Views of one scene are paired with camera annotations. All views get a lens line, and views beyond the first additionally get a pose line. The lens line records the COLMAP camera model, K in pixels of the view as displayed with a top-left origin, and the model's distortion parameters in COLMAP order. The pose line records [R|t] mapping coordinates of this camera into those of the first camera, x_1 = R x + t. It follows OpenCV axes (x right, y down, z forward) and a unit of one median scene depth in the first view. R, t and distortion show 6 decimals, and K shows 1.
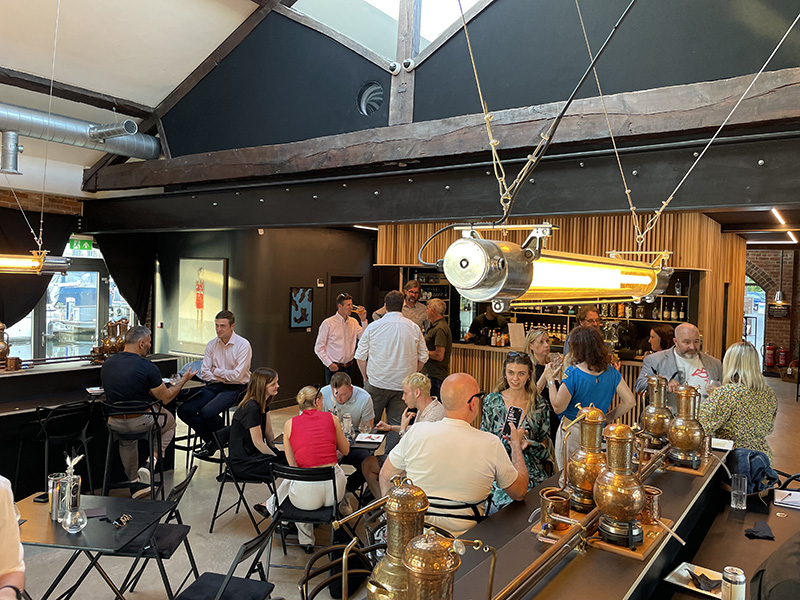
lens RADIAL K [[609.9, 0, 400.0], [0, 609.9, 300.0], [0, 0, 1]] dist [0.084663, -0.123378]
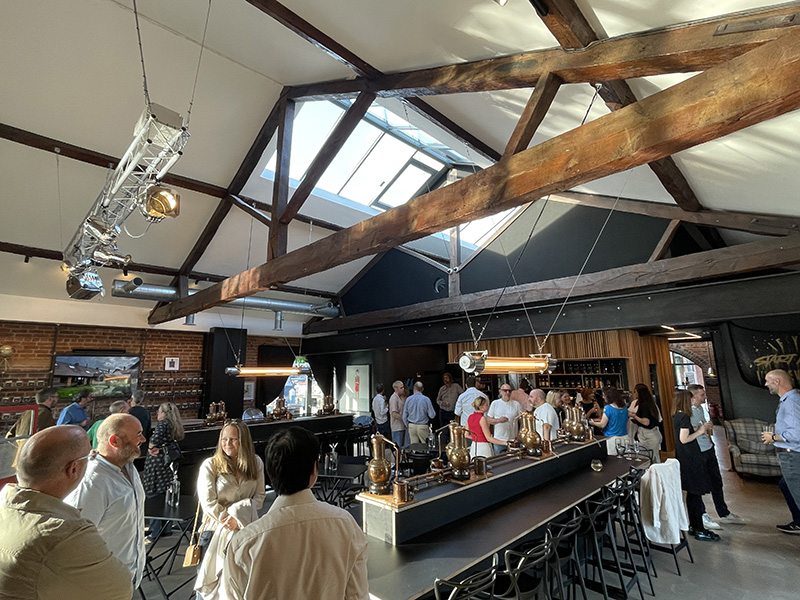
lens RADIAL K [[405.4, 0, 396.0], [0, 405.4, 297.9], [0, 0, 1]] dist [0.000326, -0.000332]
pose [[0.983579, -0.076703, -0.163370, 0.030217], [0.039204, 0.974384, -0.221448, 0.021609], [0.176171, 0.211407, 0.961390, -0.379532]]
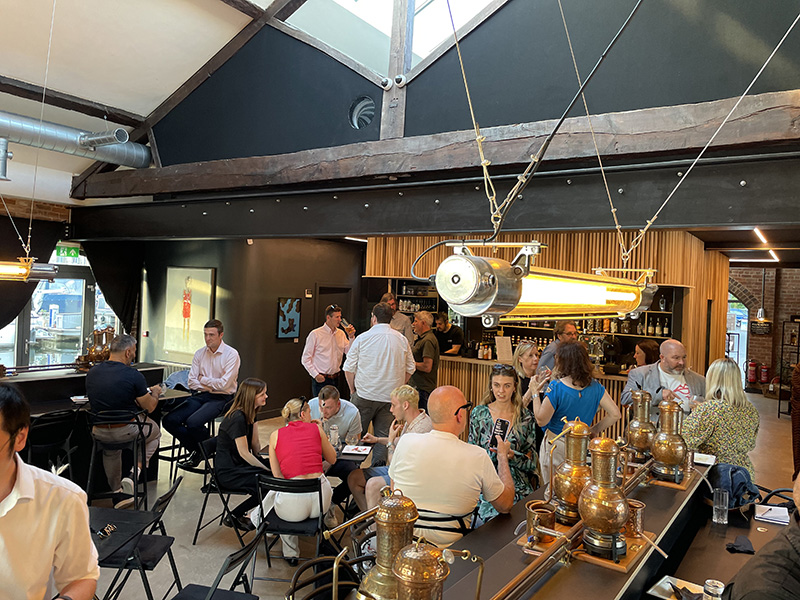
lens RADIAL K [[610.3, 0, 400.4], [0, 610.3, 297.4], [0, 0, 1]] dist [0.085323, -0.127173]
pose [[0.999663, 0.014676, 0.021434, -0.002318], [-0.014175, 0.999627, -0.023340, -0.000894], [-0.021768, 0.023029, 0.999498, -0.006544]]
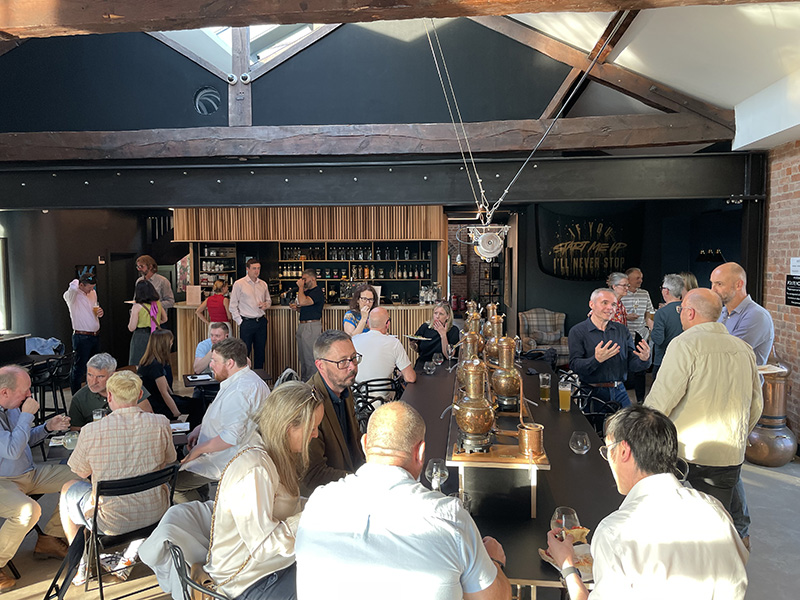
lens RADIAL K [[609.9, 0, 400.0], [0, 609.9, 300.0], [0, 0, 1]] dist [0.084663, -0.123378]
pose [[0.874094, -0.069170, 0.480807, -0.334340], [0.046753, 0.997194, 0.058464, 0.002703], [-0.483502, -0.028624, 0.874875, -0.238324]]
